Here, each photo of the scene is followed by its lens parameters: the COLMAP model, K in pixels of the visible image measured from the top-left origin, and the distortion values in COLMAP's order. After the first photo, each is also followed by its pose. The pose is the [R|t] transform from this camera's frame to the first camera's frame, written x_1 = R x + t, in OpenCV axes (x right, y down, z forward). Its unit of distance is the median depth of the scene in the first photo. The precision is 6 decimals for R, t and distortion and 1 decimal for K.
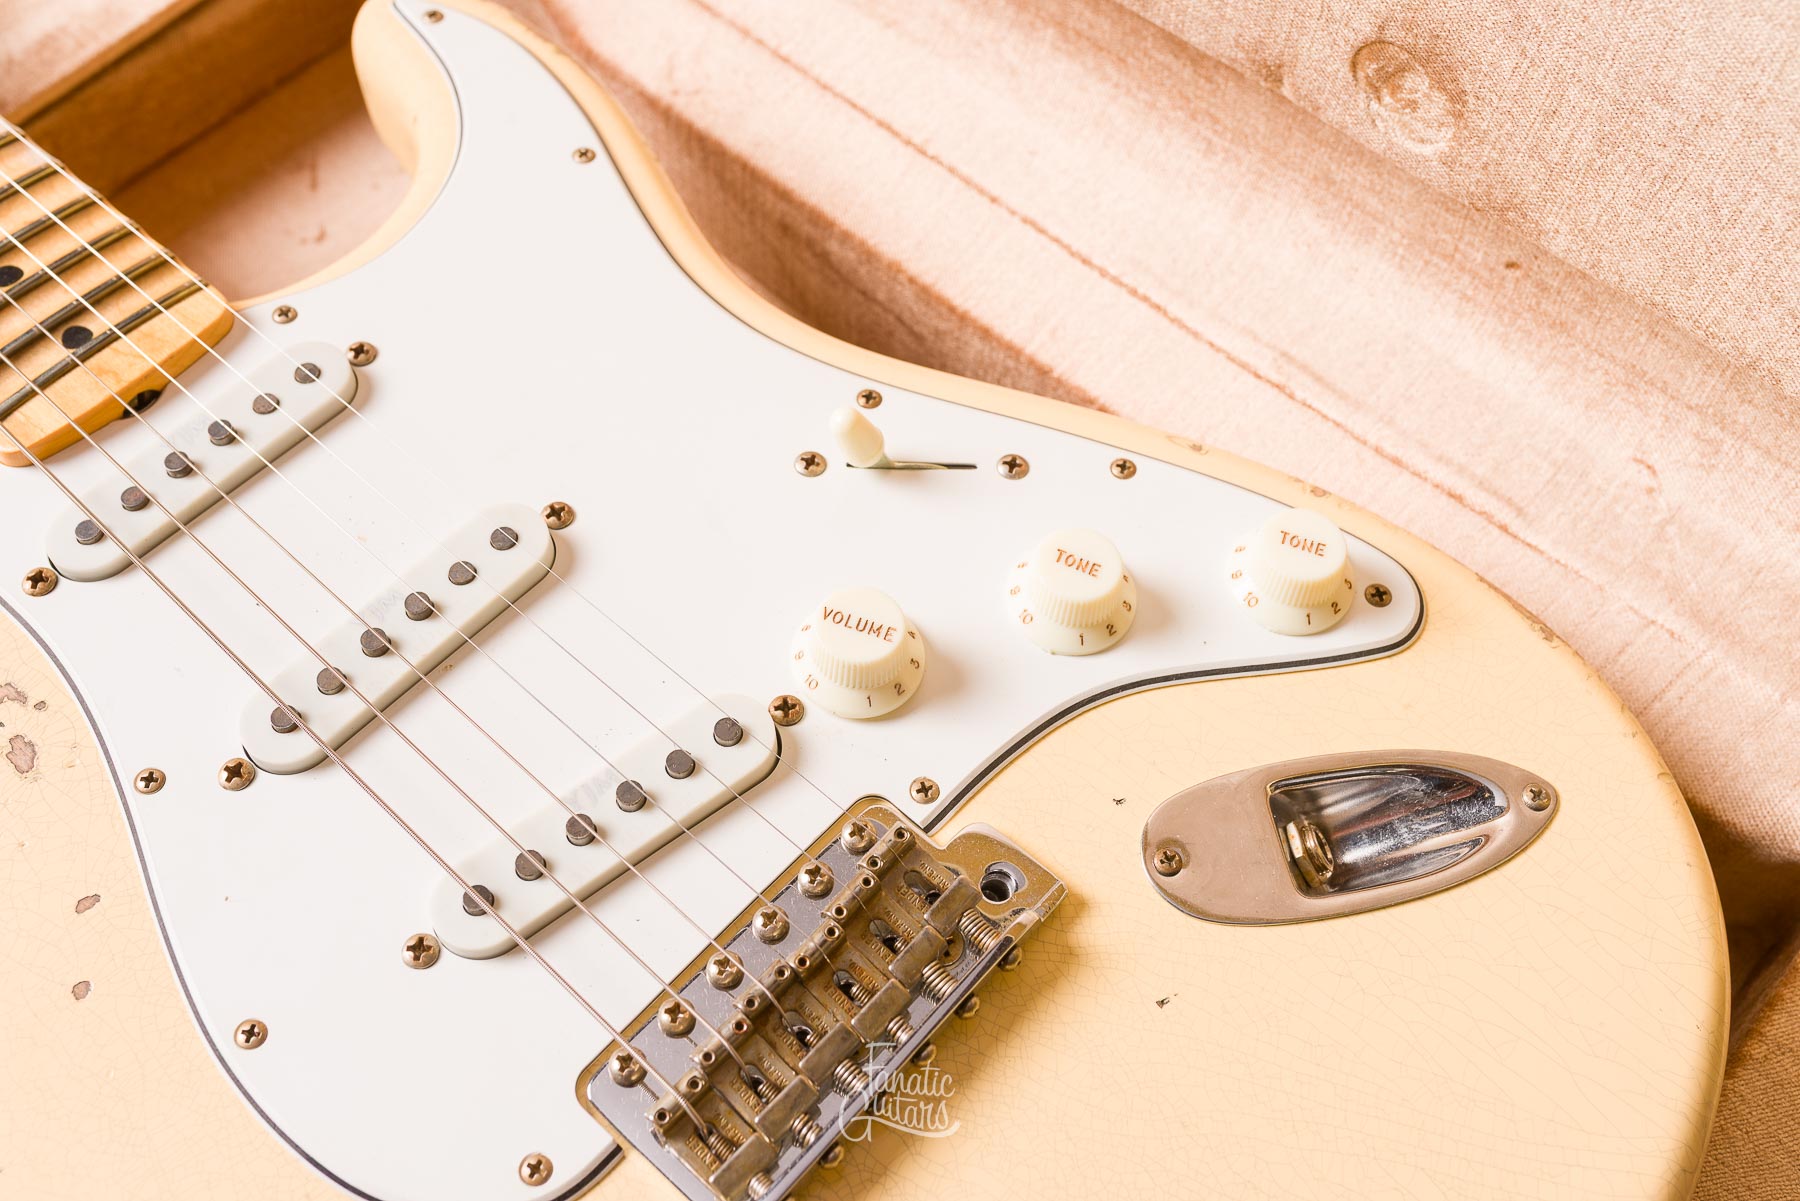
lens RADIAL K [[1798.7, 0, 897.7], [0, 1798.7, 598.9], [0, 0, 1]] dist [-0.000287, -0.002778]
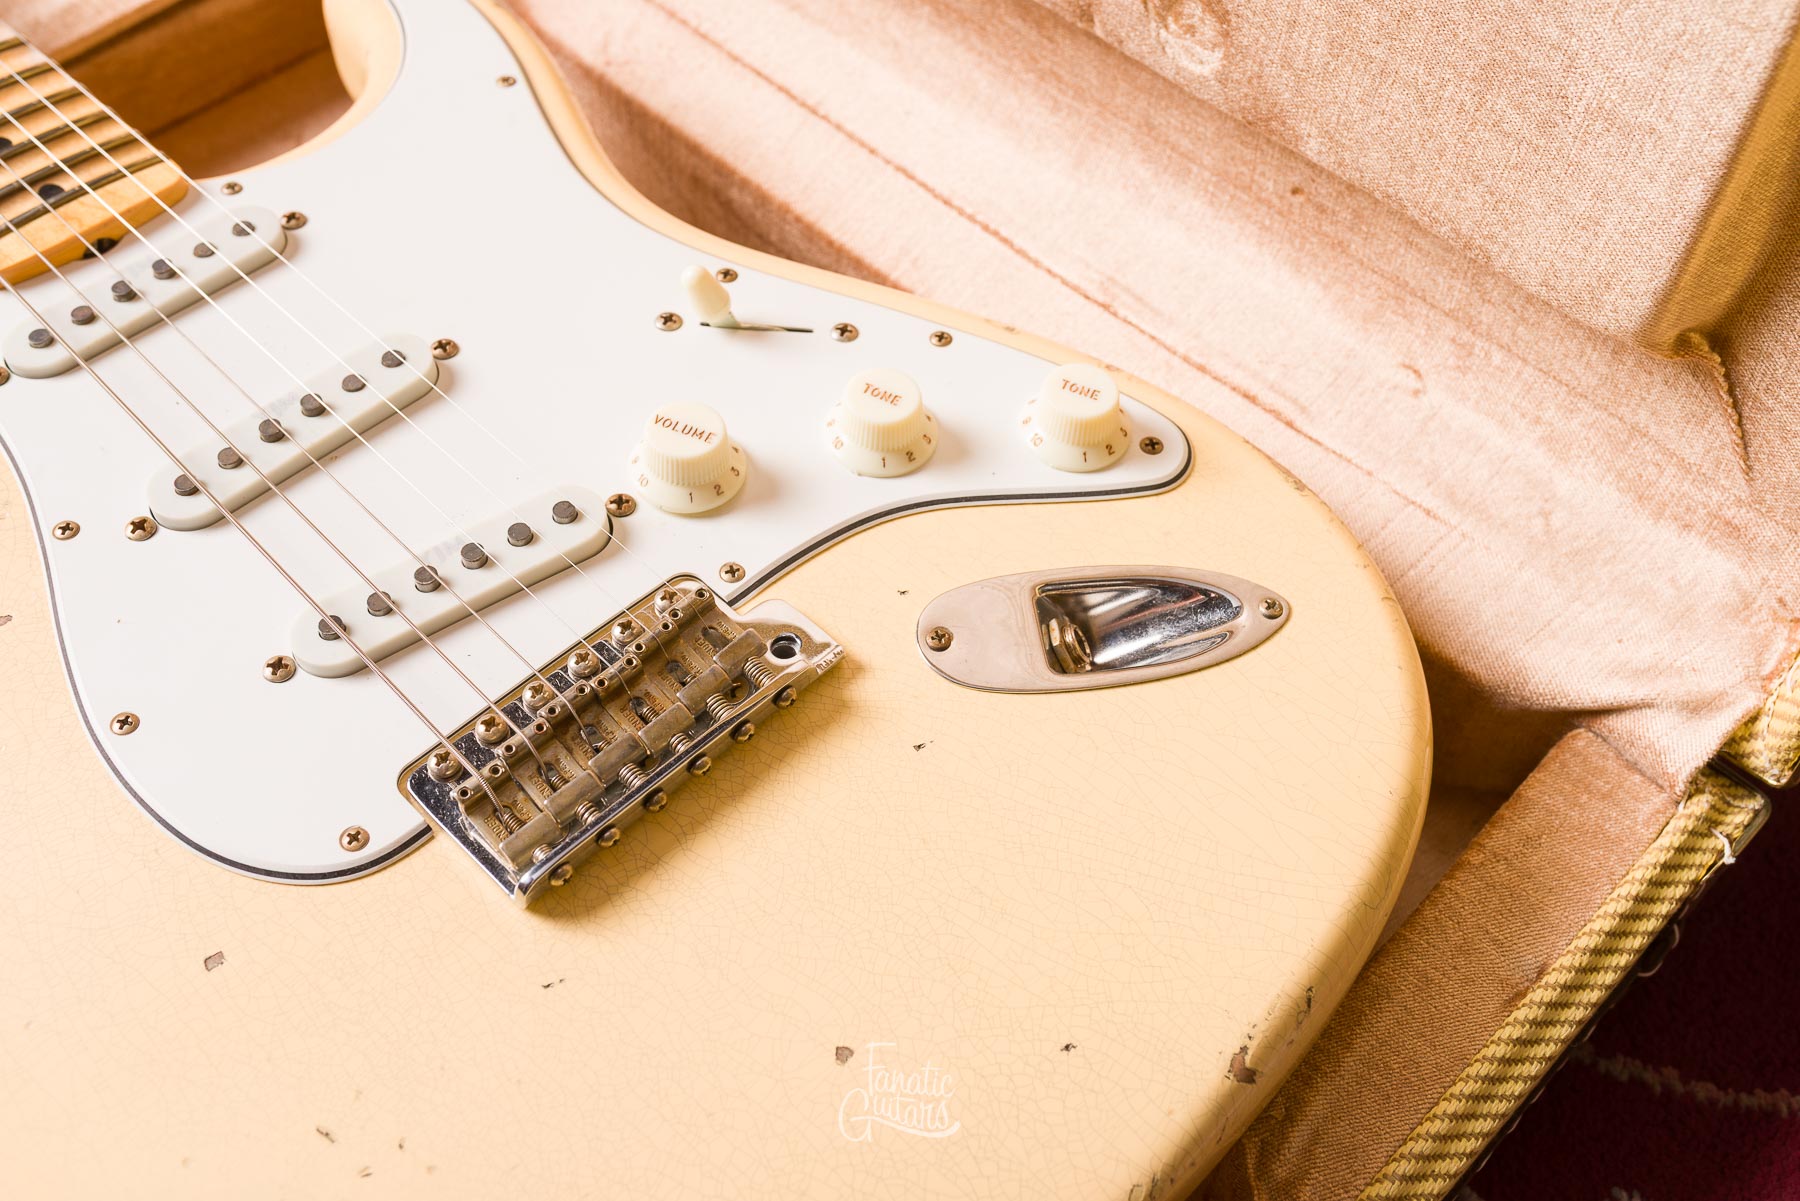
lens RADIAL K [[1789.8, 0, 897.5], [0, 1789.8, 598.9], [0, 0, 1]] dist [0.002296, -0.005882]
pose [[0.998738, 0.044284, -0.023677, 0.131137], [-0.046358, 0.994325, -0.095757, 0.201653], [0.019302, 0.096734, 0.995123, -0.119766]]
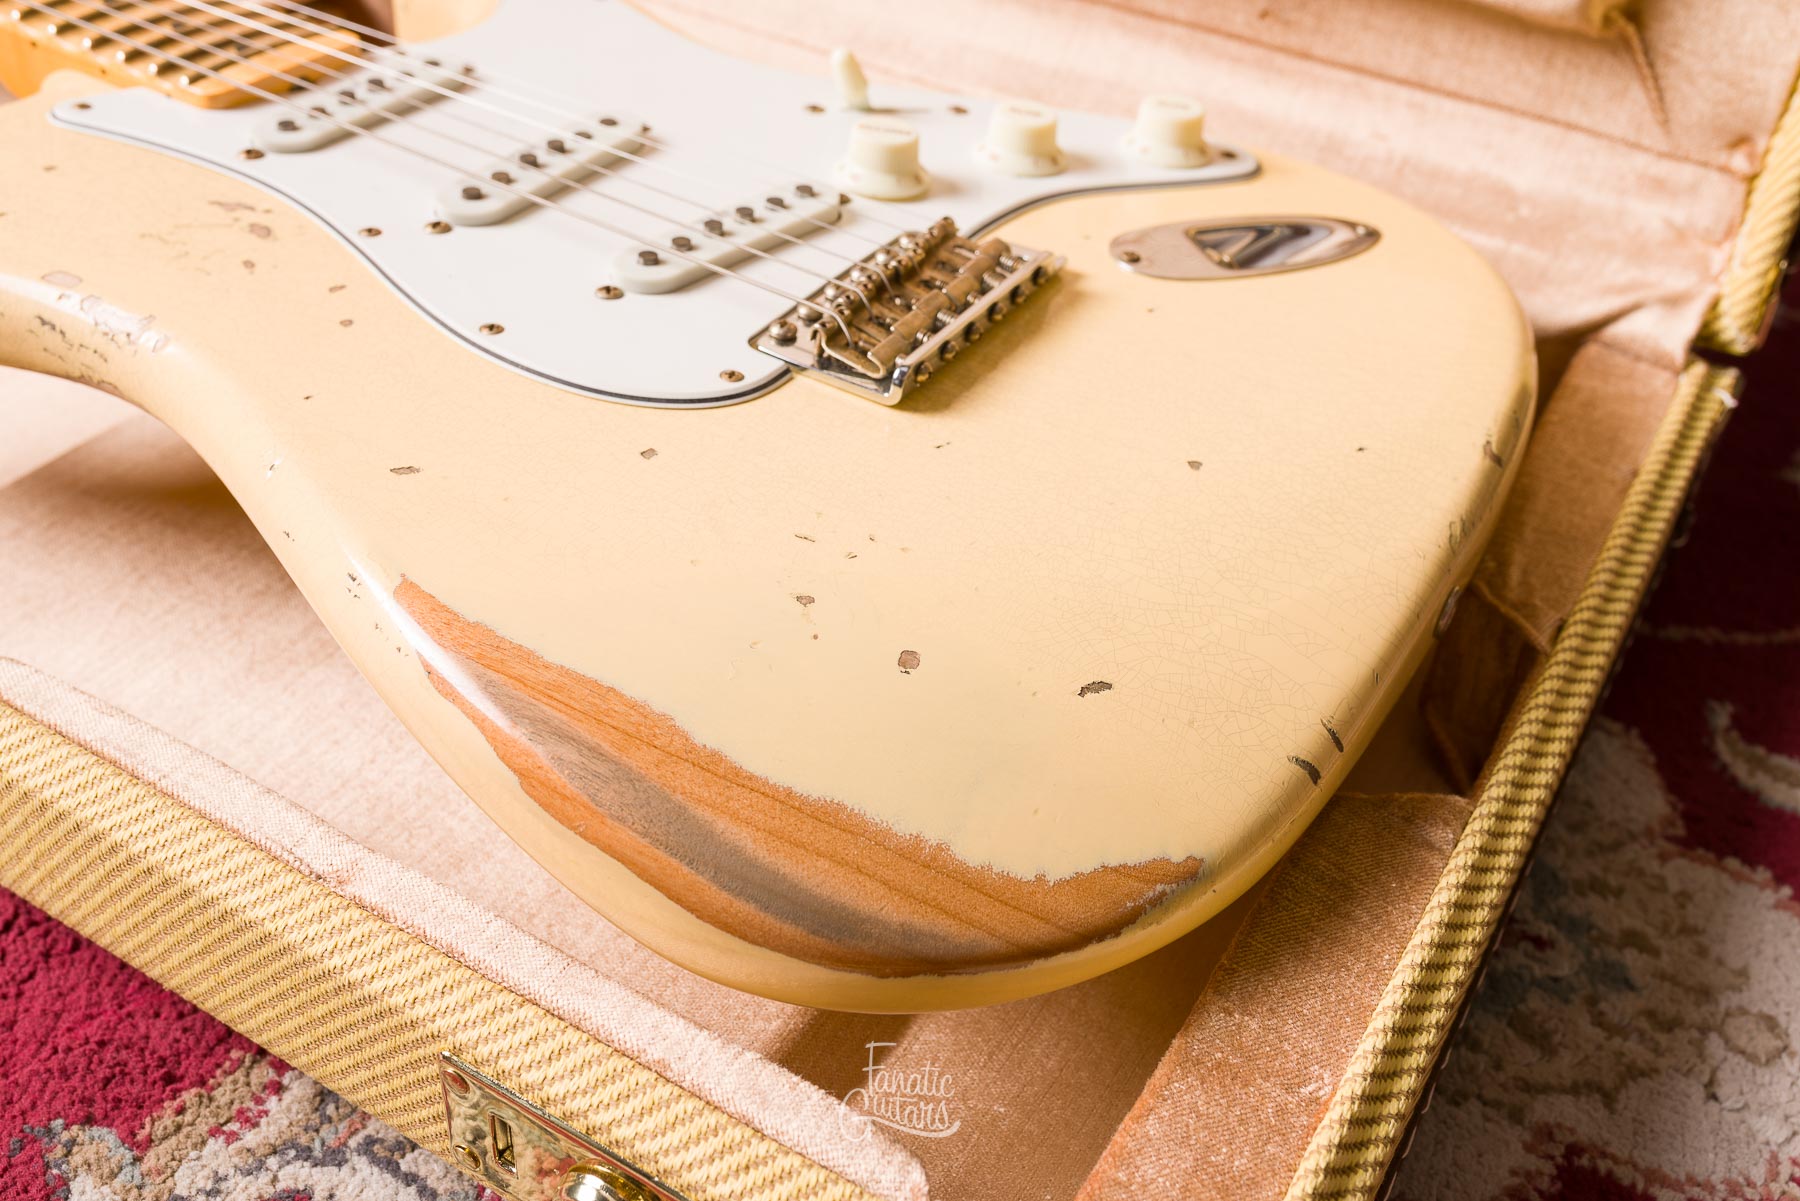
lens RADIAL K [[1798.7, 0, 897.7], [0, 1798.7, 598.9], [0, 0, 1]] dist [-0.000287, -0.002778]
pose [[0.979314, -0.076989, 0.187130, -0.267135], [0.135895, 0.935438, -0.326327, 0.717794], [-0.149925, 0.345006, 0.926549, -0.146092]]
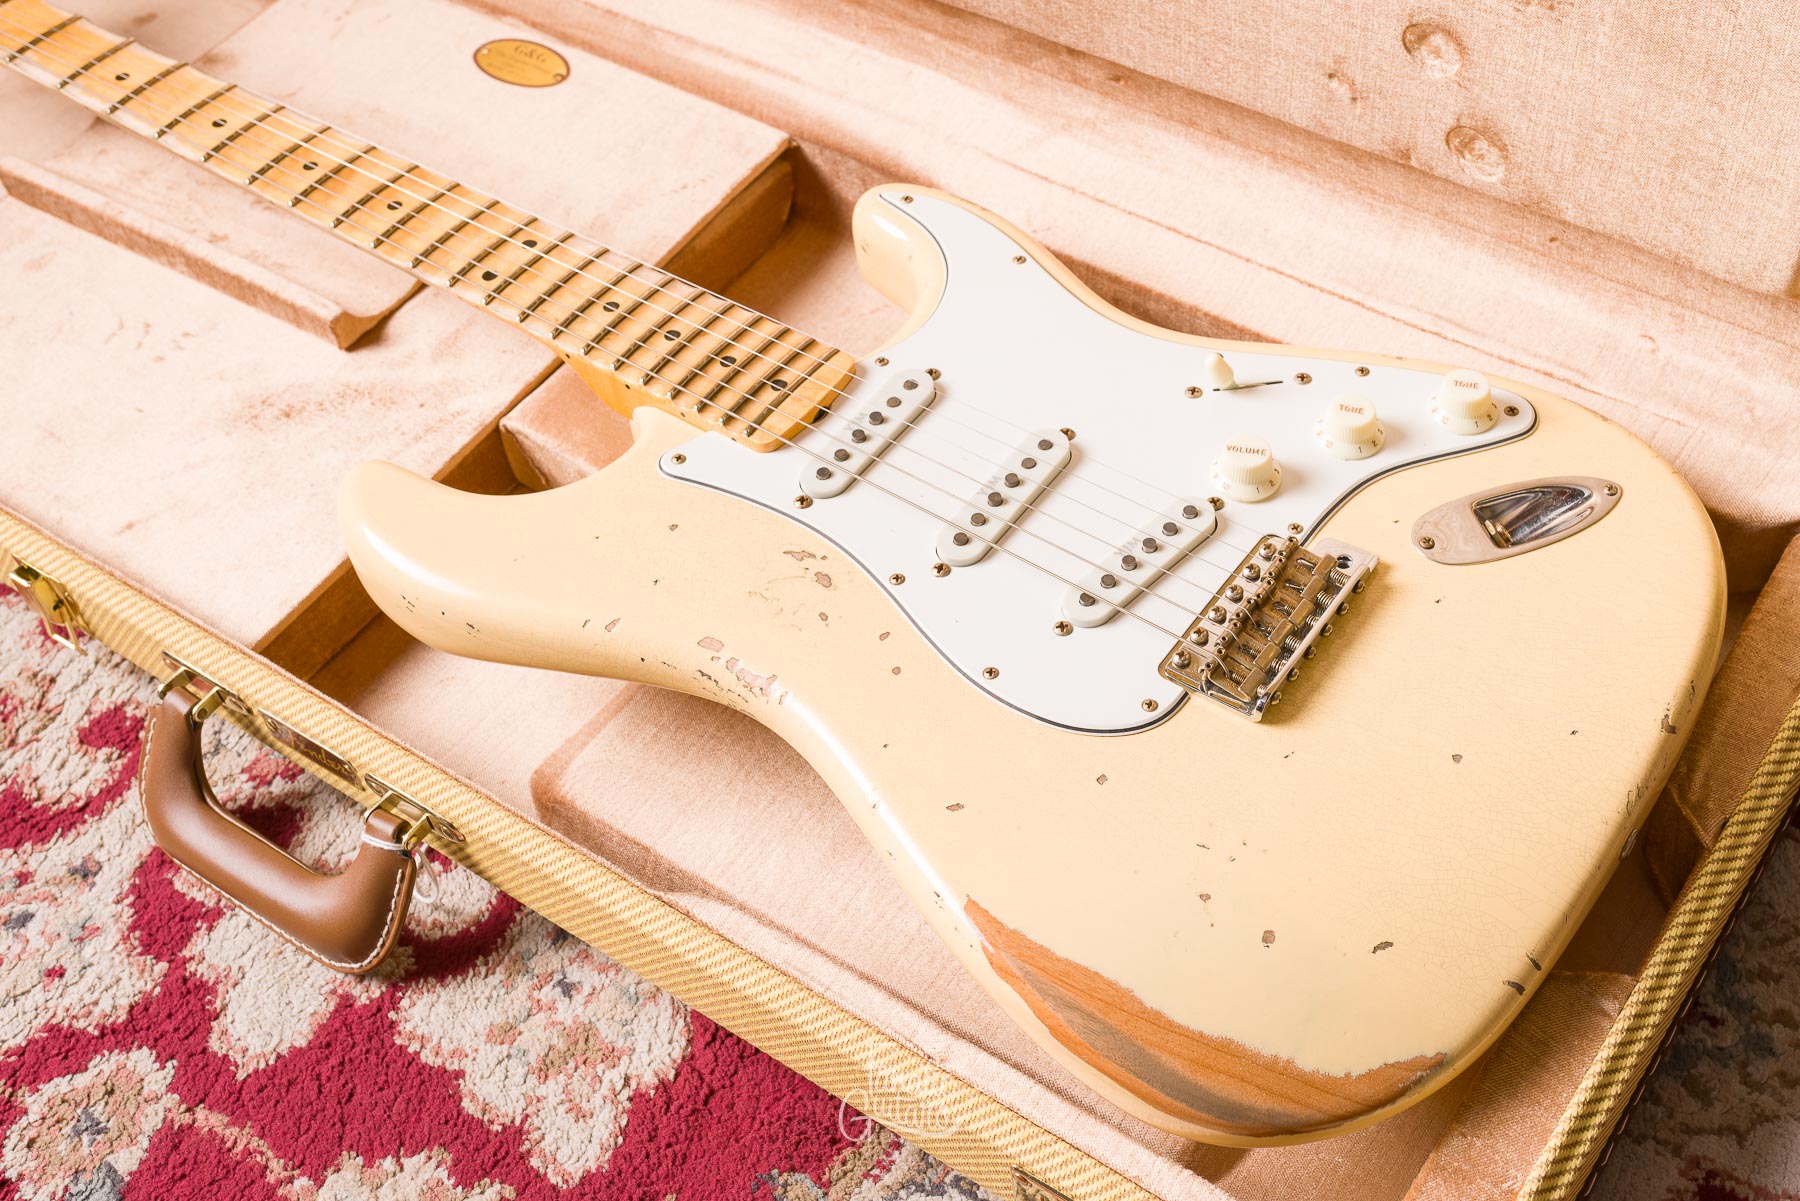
lens RADIAL K [[2139.6, 0, 1063.8], [0, 2139.6, 620.4], [0, 0, 1]] dist [-0.004275, 0.009638]
pose [[0.987839, -0.148368, 0.046493, -0.307963], [0.153518, 0.978113, -0.140457, 0.427241], [-0.024636, 0.145886, 0.988995, -1.084385]]
